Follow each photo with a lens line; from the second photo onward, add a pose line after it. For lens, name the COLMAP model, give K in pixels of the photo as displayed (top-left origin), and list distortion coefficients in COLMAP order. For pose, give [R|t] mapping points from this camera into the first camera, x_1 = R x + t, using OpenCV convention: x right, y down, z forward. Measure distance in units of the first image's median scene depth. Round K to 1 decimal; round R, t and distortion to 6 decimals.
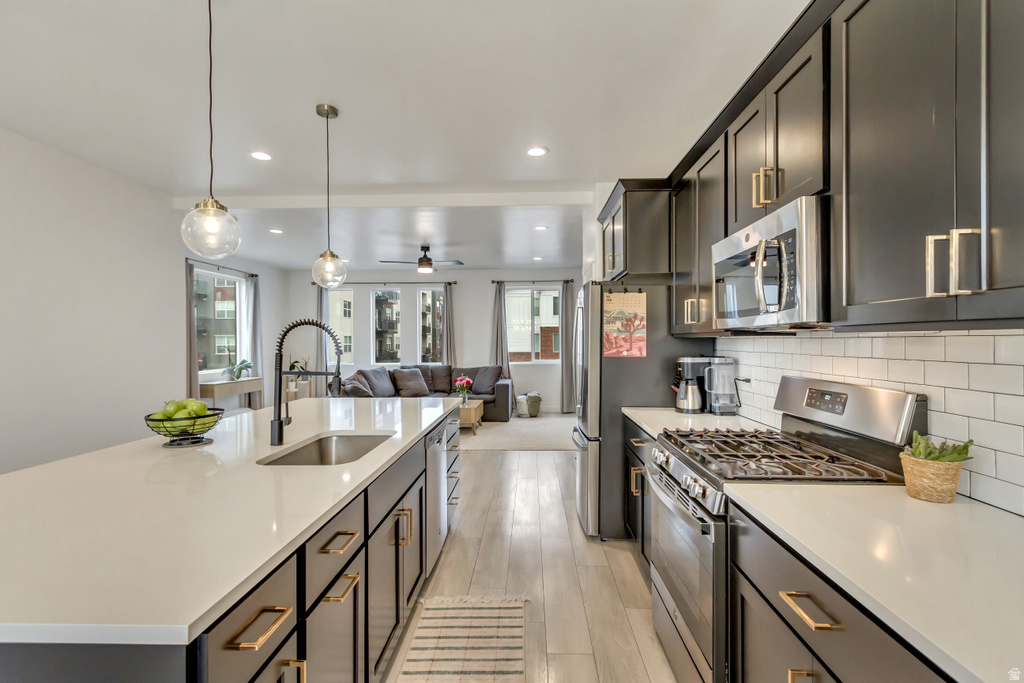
lens RADIAL K [[470.6, 0, 521.6], [0, 470.6, 339.9], [0, 0, 1]] dist [0.011233, -0.000920]
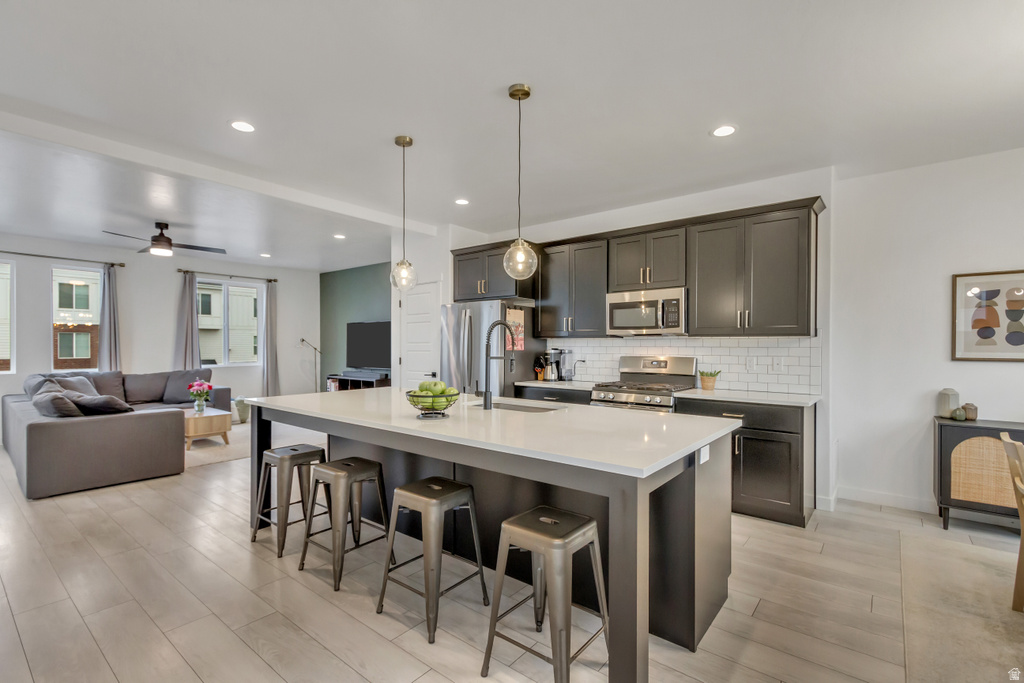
lens RADIAL K [[470.6, 0, 510.4], [0, 470.6, 347.0], [0, 0, 1]] dist [0.011233, -0.000920]
pose [[0.615535, 0.004472, 0.788097, -0.478982], [-0.007677, 0.999970, 0.000322, 0.011400], [-0.788072, -0.006248, 0.615551, 0.019166]]
